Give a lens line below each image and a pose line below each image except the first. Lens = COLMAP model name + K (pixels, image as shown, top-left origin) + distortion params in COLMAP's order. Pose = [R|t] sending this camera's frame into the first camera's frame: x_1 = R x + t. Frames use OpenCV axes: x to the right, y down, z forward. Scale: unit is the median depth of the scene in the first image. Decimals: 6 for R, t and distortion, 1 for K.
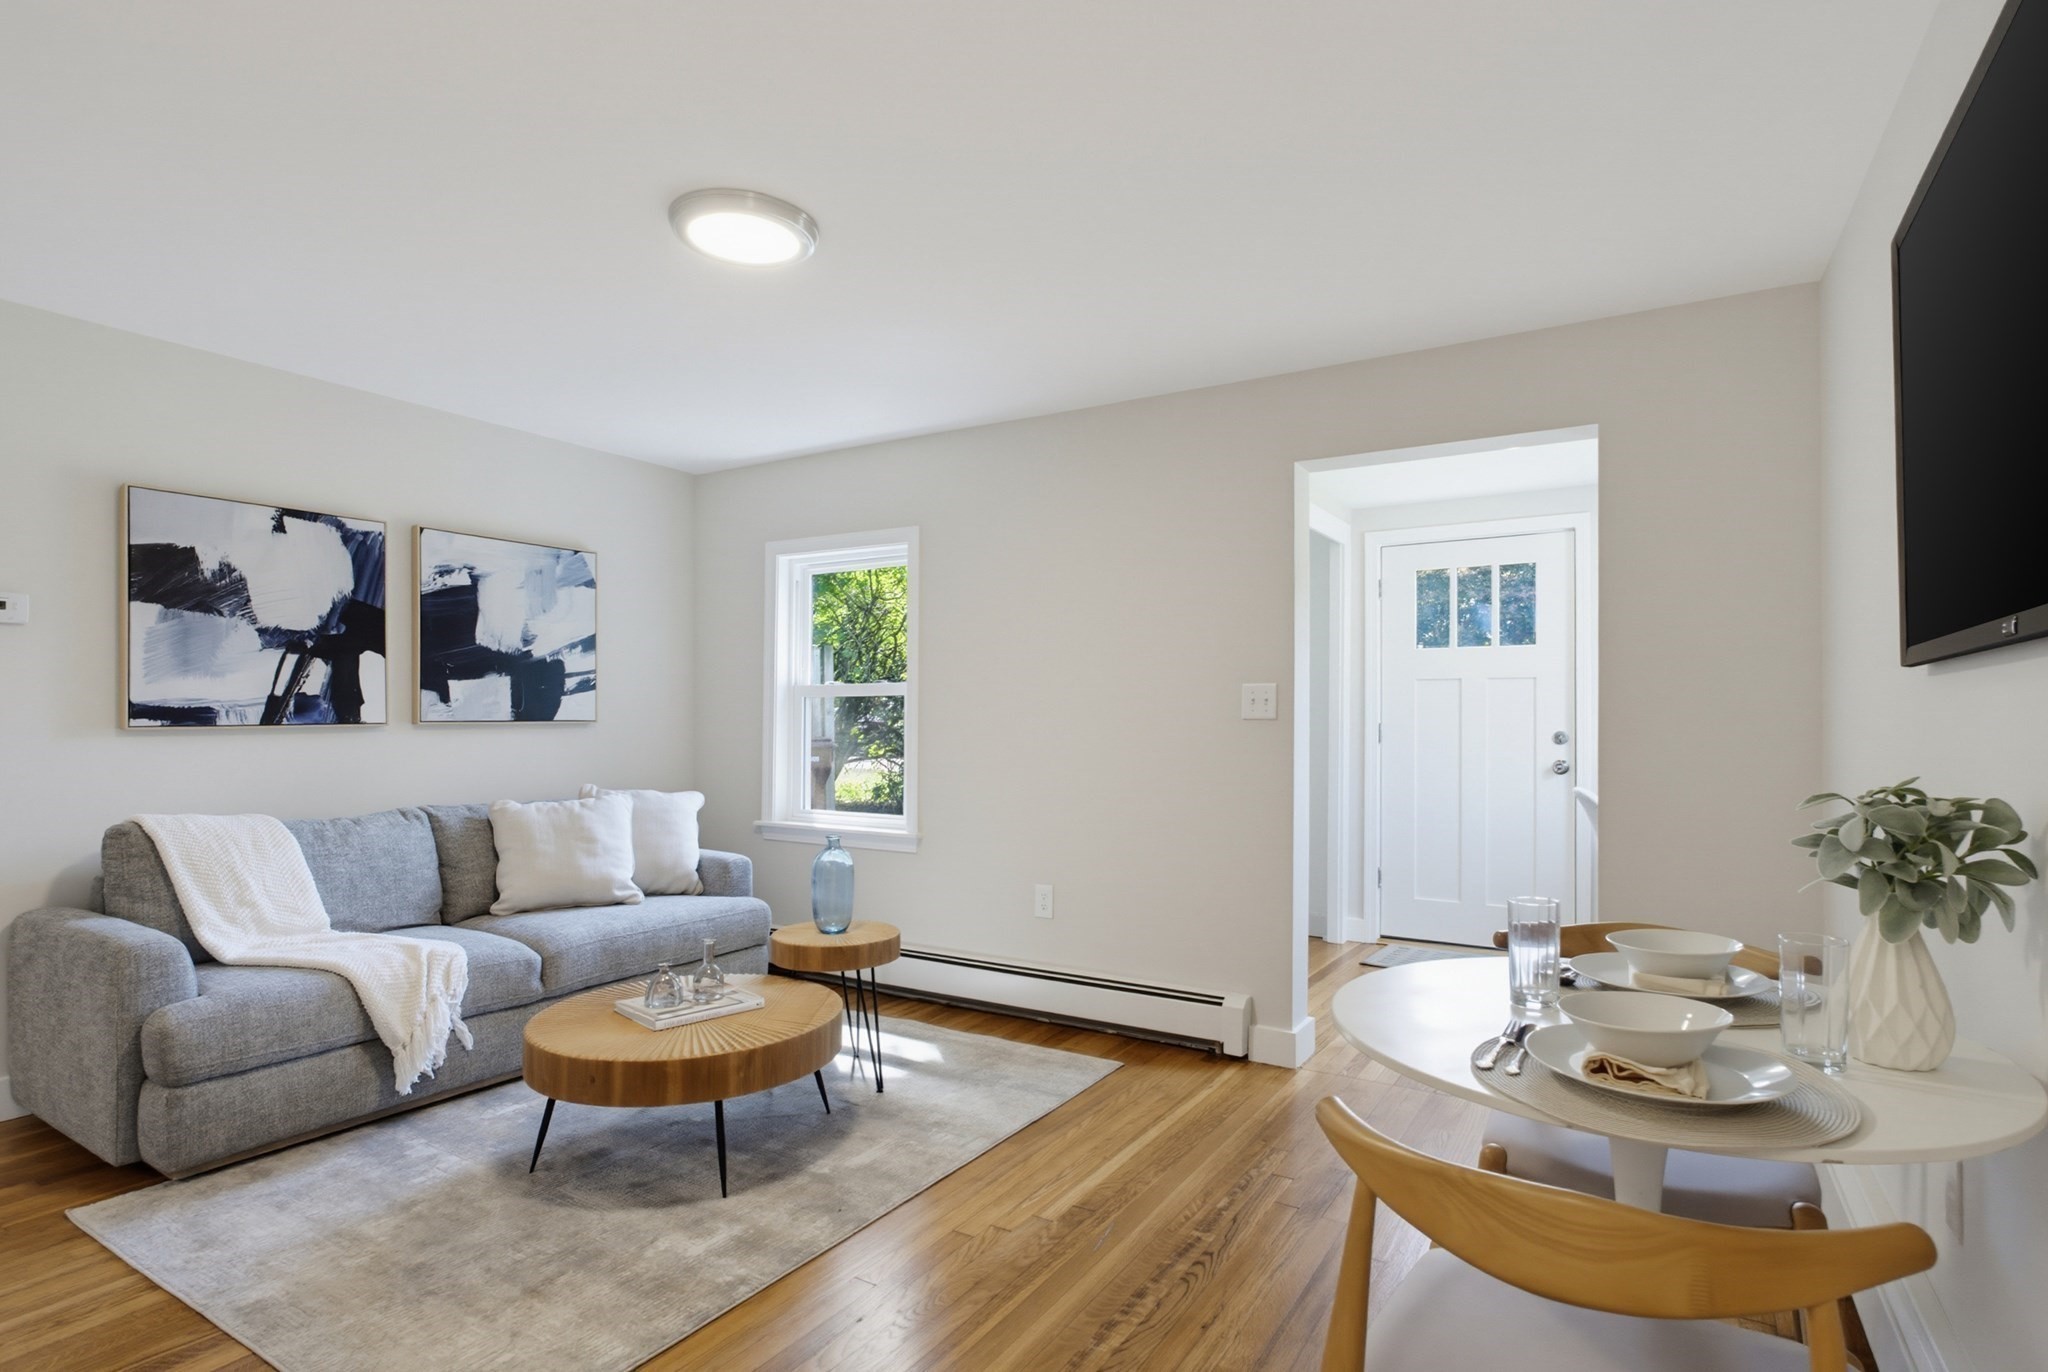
lens RADIAL K [[1024.7, 0, 1075.3], [0, 1024.7, 700.9], [0, 0, 1]] dist [-0.000574, 0.000037]
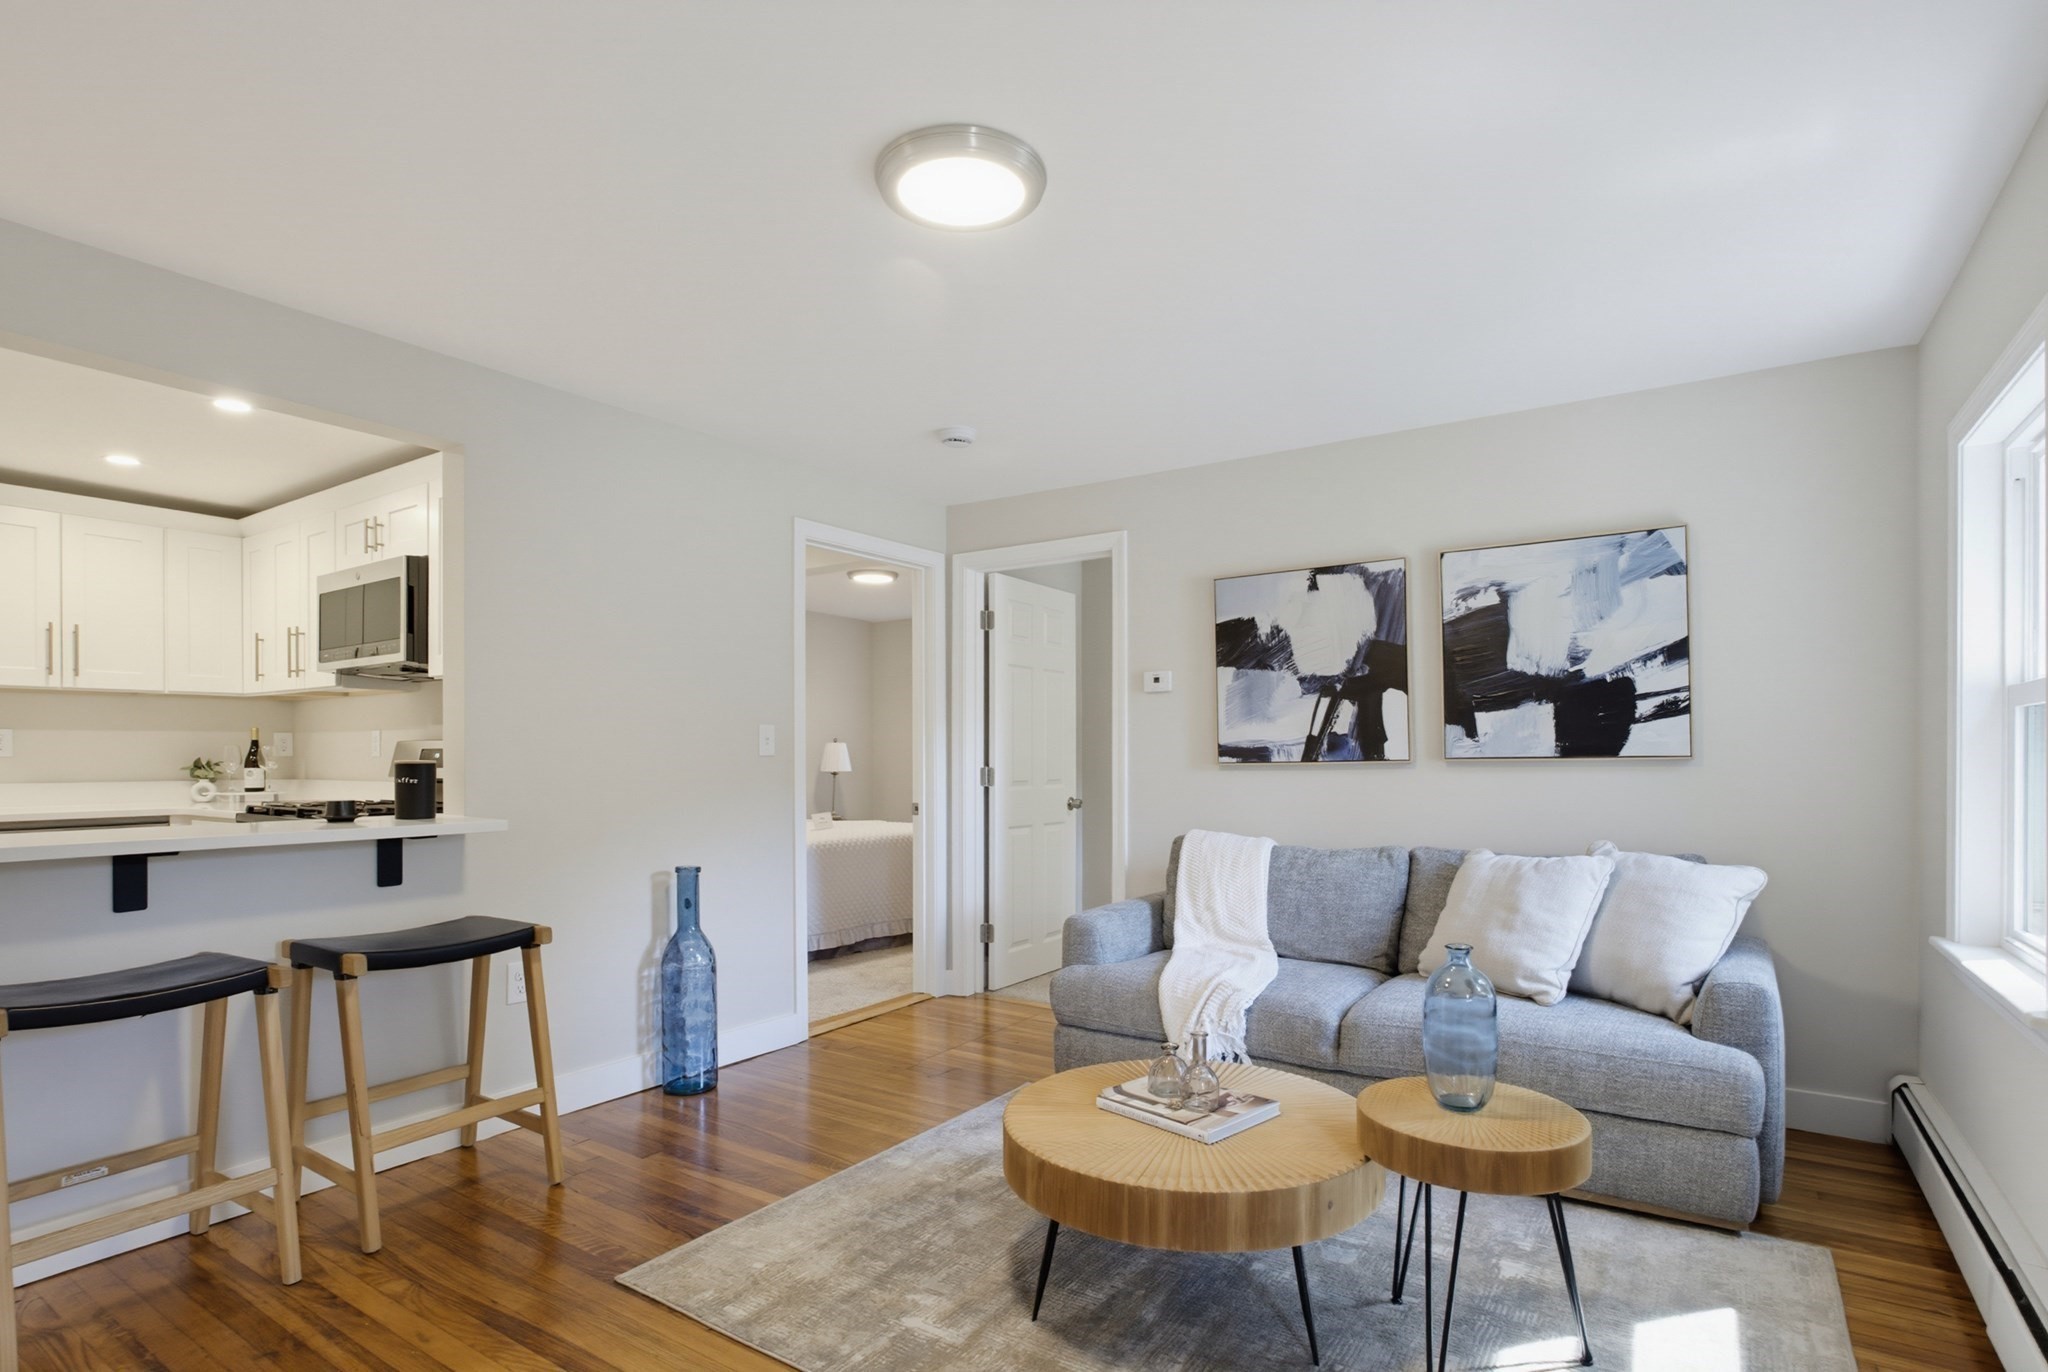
lens RADIAL K [[1026.5, 0, 1026.3], [0, 1026.5, 759.8], [0, 0, 1]] dist [-0.002345, -0.000126]
pose [[-0.047064, 0.002988, -0.998887, 0.348090], [0.024752, 0.999692, 0.001824, 0.011038], [0.998585, -0.024639, -0.047123, 0.702555]]
